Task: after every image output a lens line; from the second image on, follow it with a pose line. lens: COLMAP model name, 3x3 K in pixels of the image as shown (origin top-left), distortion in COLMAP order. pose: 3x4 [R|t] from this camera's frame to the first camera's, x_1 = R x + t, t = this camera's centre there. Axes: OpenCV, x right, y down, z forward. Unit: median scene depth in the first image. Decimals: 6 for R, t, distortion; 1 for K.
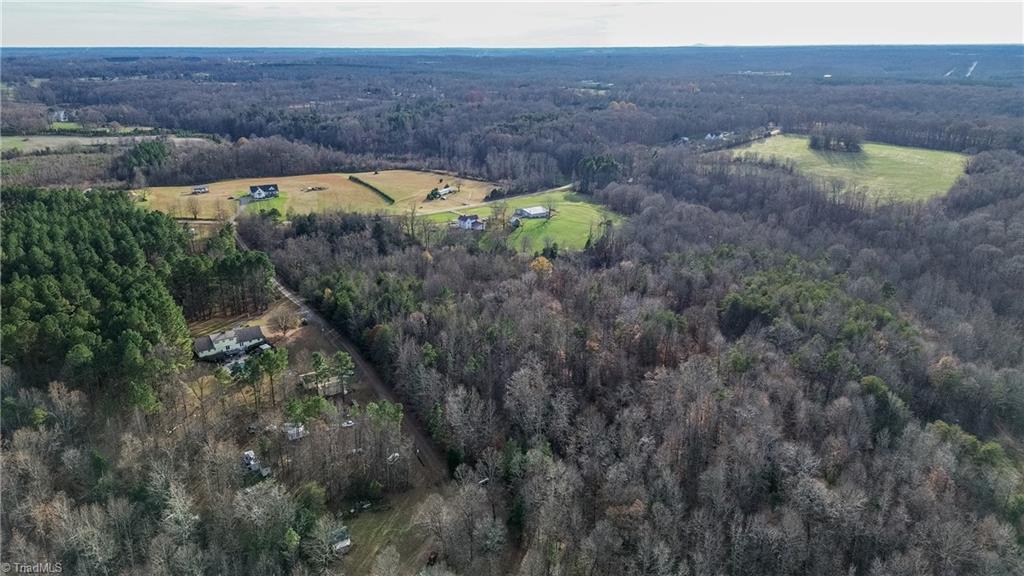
lens RADIAL K [[725.0, 0, 513.5], [0, 725.0, 291.0], [0, 0, 1]] dist [0.073765, -0.073594]
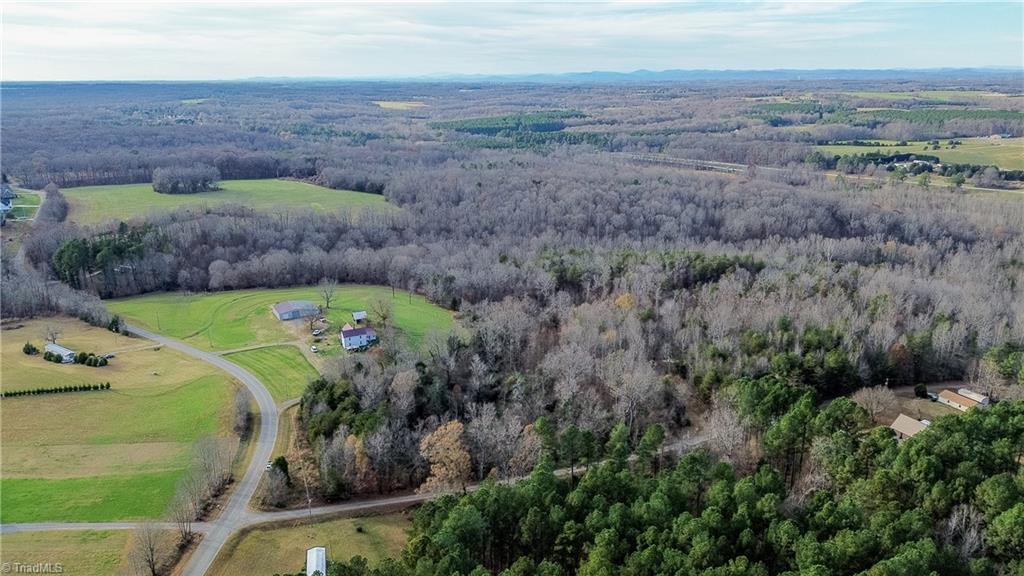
lens RADIAL K [[725.0, 0, 513.5], [0, 725.0, 291.0], [0, 0, 1]] dist [0.073765, -0.073594]
pose [[0.126002, -0.277938, 0.952299, -0.481145], [0.320683, 0.919823, 0.226028, -0.168152], [-0.938768, 0.276906, 0.205029, 0.489768]]
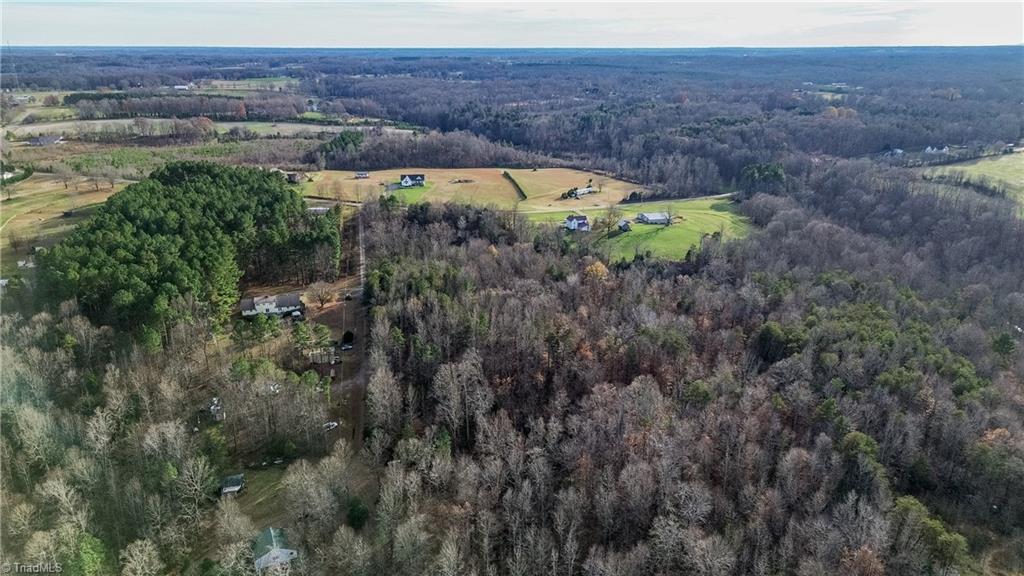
lens RADIAL K [[725.0, 0, 513.5], [0, 725.0, 291.0], [0, 0, 1]] dist [0.073765, -0.073594]
pose [[0.939373, 0.112330, -0.323977, 0.133591], [-0.112309, 0.993495, 0.018825, -0.006886], [0.323984, 0.018702, 0.945878, 0.018133]]
